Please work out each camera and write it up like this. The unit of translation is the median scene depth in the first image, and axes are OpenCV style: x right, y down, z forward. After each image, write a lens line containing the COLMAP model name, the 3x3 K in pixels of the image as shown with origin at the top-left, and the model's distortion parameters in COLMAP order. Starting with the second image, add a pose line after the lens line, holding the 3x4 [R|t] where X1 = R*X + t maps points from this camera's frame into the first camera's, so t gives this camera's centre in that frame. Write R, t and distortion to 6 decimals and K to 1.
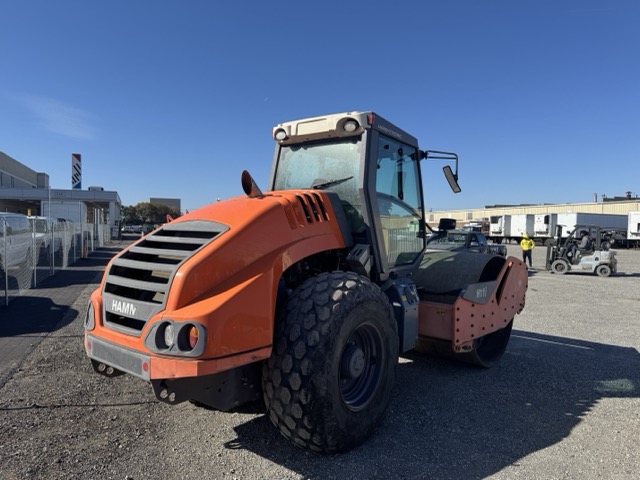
lens RADIAL K [[448.2, 0, 317.9], [0, 448.2, 255.5], [0, 0, 1]] dist [0.096011, -0.153929]
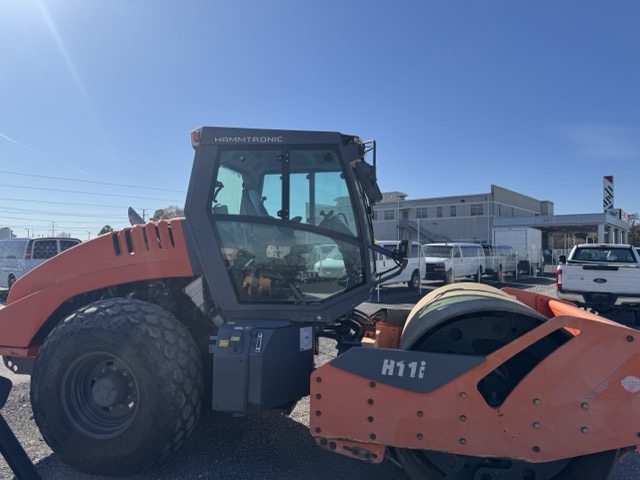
lens RADIAL K [[448.2, 0, 317.9], [0, 448.2, 255.5], [0, 0, 1]] dist [0.096011, -0.153929]
pose [[0.474433, 0.000642, -0.880292, 0.943606], [-0.048948, 0.998472, -0.025653, -0.047256], [0.878930, 0.055259, 0.473739, 0.728637]]
